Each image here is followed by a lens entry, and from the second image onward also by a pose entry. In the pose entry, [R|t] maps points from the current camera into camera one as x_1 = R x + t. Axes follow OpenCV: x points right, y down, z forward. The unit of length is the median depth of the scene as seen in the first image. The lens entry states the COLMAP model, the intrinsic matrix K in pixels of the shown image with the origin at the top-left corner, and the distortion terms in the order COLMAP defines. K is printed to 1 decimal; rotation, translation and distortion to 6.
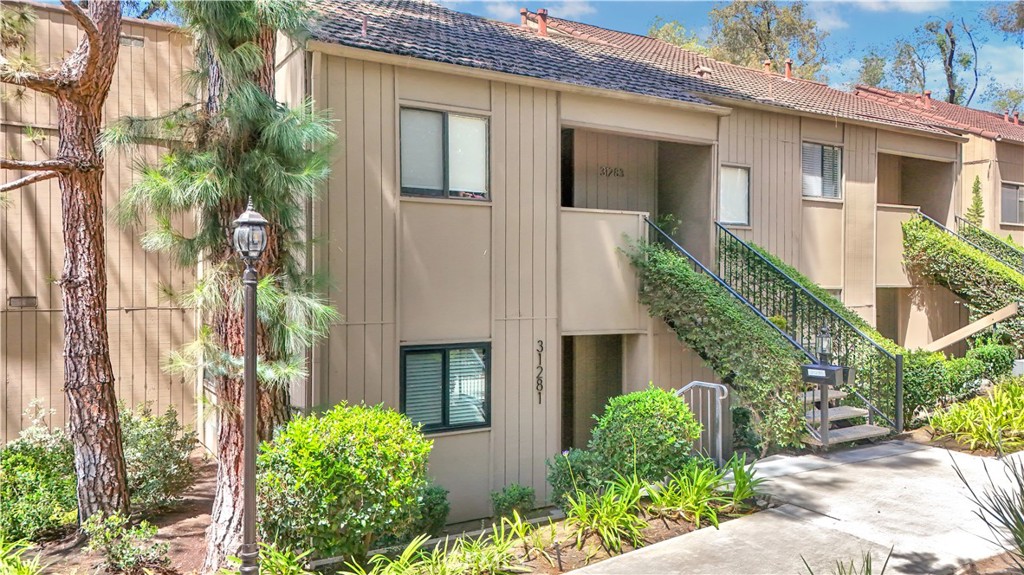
lens RADIAL K [[758.6, 0, 512.0], [0, 758.6, 287.5], [0, 0, 1]] dist [0.072388, -0.087266]
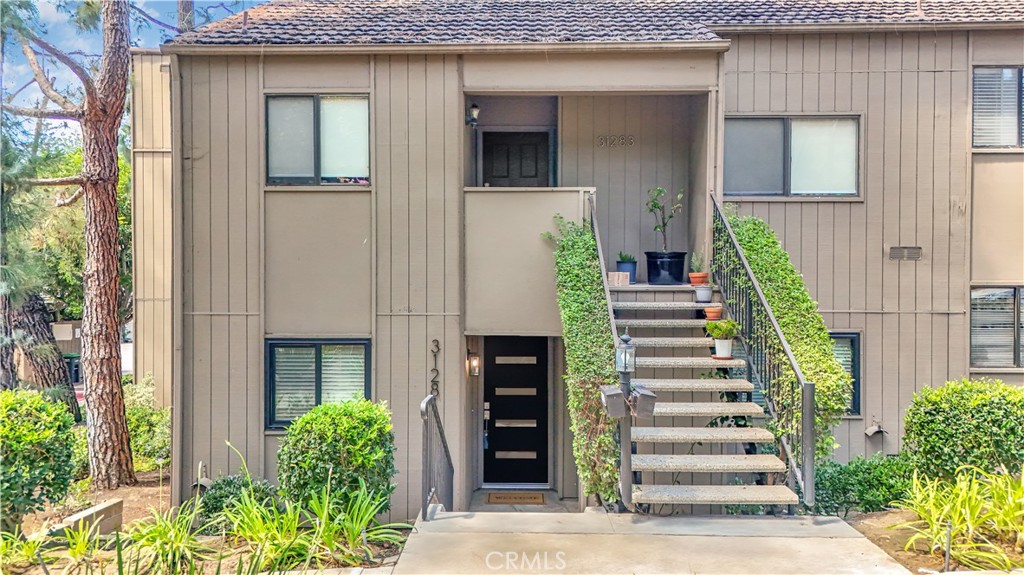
lens RADIAL K [[758.6, 0, 512.0], [0, 758.6, 287.5], [0, 0, 1]] dist [0.072388, -0.087266]
pose [[0.840322, 0.005199, -0.542062, 0.635893], [-0.005351, 0.999985, 0.001296, 0.007848], [0.542061, 0.001811, 0.840337, 0.325926]]
